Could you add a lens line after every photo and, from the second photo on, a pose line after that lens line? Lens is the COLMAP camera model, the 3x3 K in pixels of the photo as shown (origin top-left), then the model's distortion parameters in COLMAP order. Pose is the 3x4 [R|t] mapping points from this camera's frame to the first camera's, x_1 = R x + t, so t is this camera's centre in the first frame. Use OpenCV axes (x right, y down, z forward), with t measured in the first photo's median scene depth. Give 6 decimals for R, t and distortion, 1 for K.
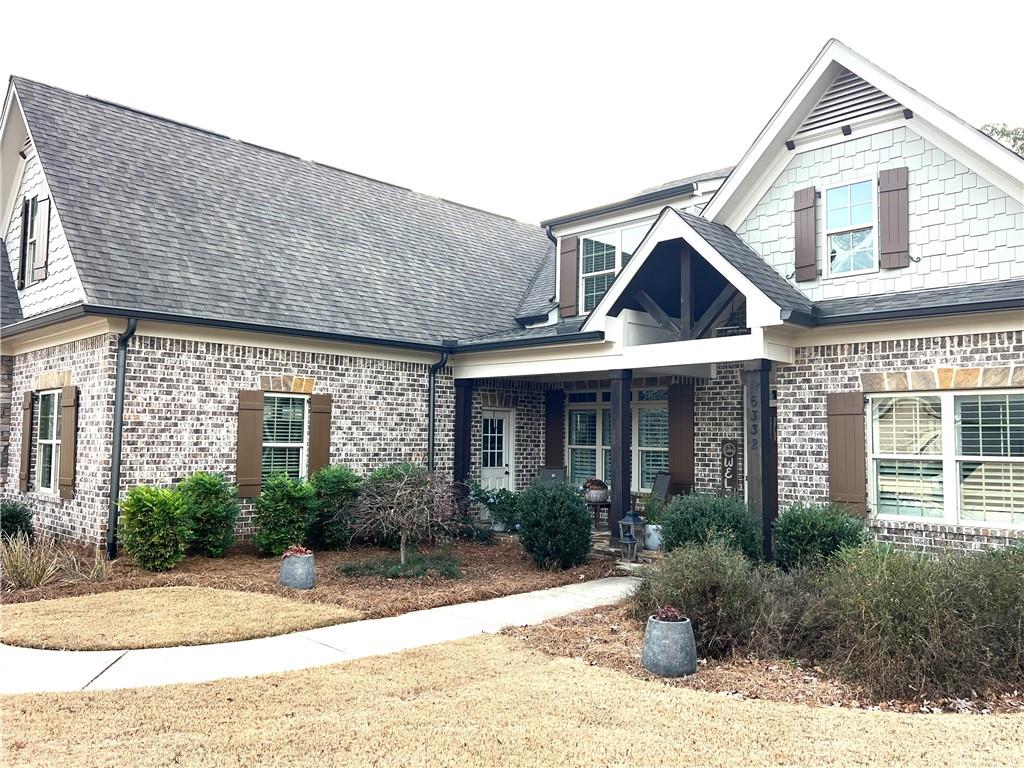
lens RADIAL K [[821.0, 0, 512.0], [0, 821.0, 384.0], [0, 0, 1]] dist [0.097752, -0.138474]
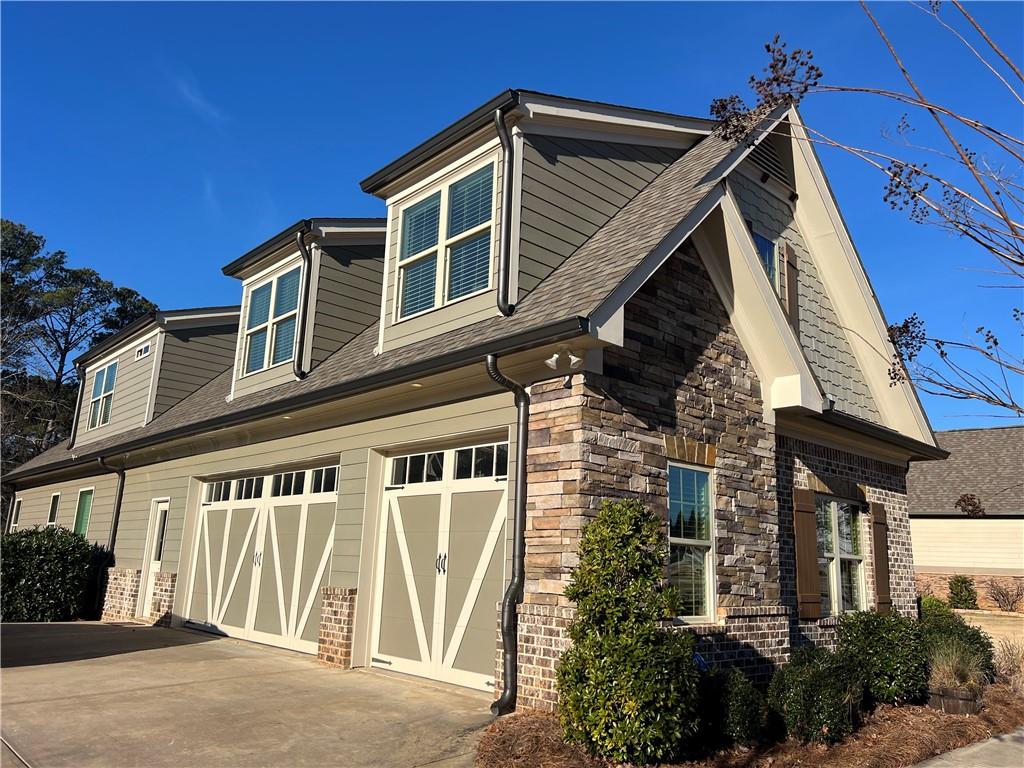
lens RADIAL K [[768.0, 0, 512.0], [0, 768.0, 384.0], [0, 0, 1]] dist [0.078276, -0.123171]
pose [[0.032762, 0.216982, 0.975626, -1.606903], [-0.107603, 0.971242, -0.212394, 0.118882], [-0.993654, -0.098022, 0.055168, 1.500733]]
